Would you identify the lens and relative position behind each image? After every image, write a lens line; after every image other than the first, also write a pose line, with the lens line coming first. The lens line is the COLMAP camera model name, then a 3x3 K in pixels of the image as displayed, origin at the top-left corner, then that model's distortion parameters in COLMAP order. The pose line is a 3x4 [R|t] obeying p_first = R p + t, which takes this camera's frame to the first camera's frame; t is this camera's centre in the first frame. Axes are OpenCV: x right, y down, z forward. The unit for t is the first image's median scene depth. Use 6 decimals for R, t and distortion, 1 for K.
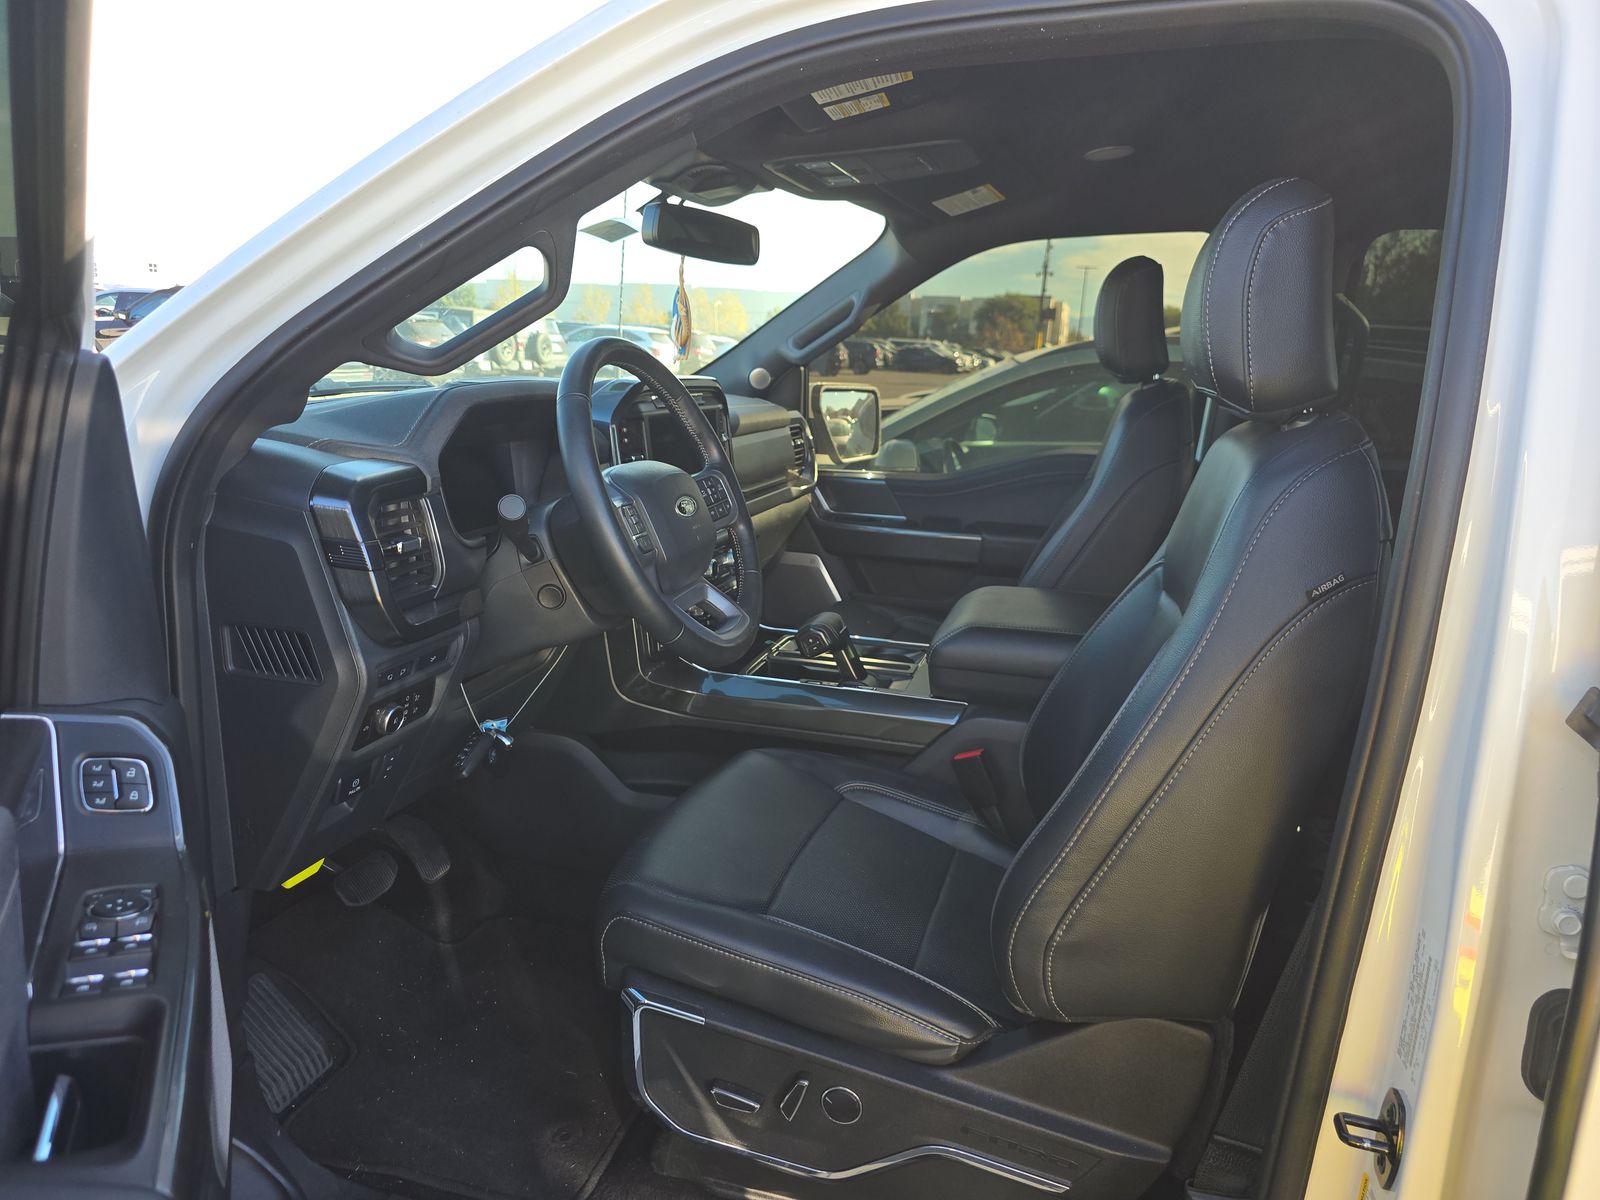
lens RADIAL K [[1074.1, 0, 792.4], [0, 1074.1, 605.8], [0, 0, 1]] dist [0.078611, -0.098601]
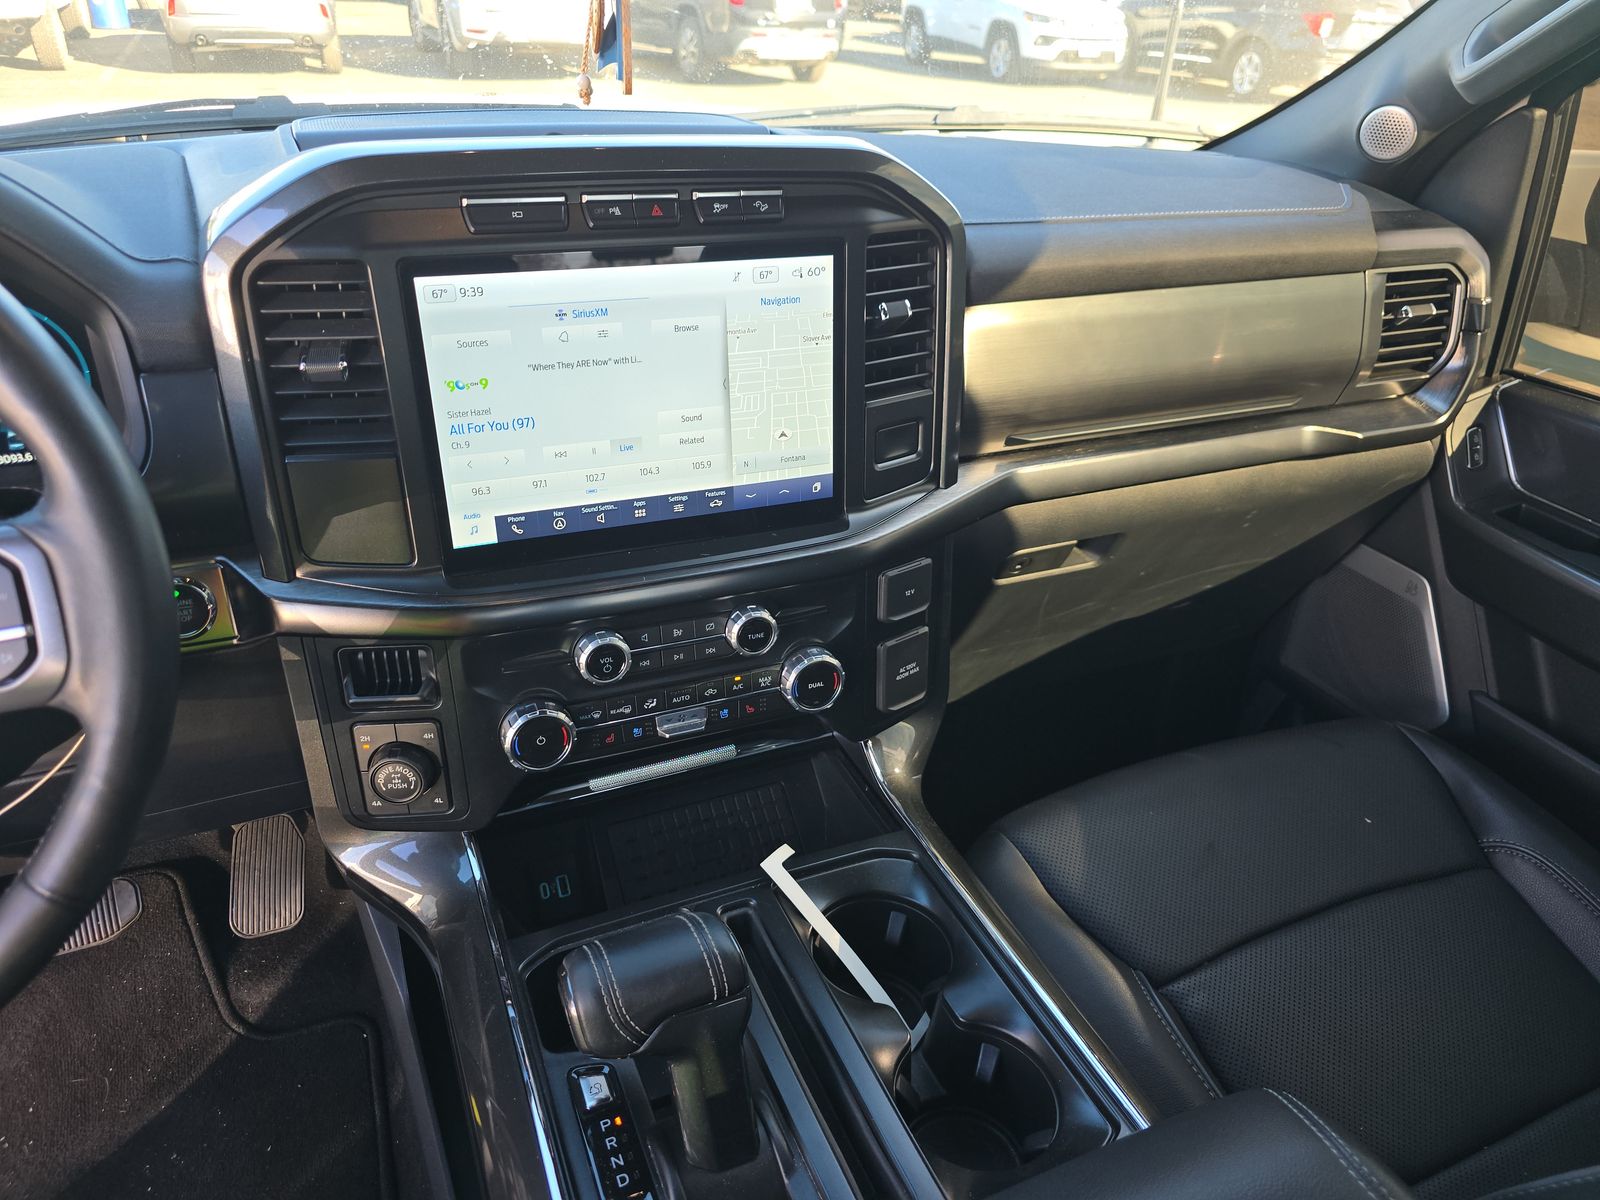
lens RADIAL K [[1074.1, 0, 792.4], [0, 1074.1, 605.8], [0, 0, 1]] dist [0.078611, -0.098601]
pose [[0.805991, 0.237797, -0.542062, 0.056775], [-0.130737, 0.964656, 0.228793, -0.105373], [0.577310, -0.113538, 0.808593, 0.526480]]
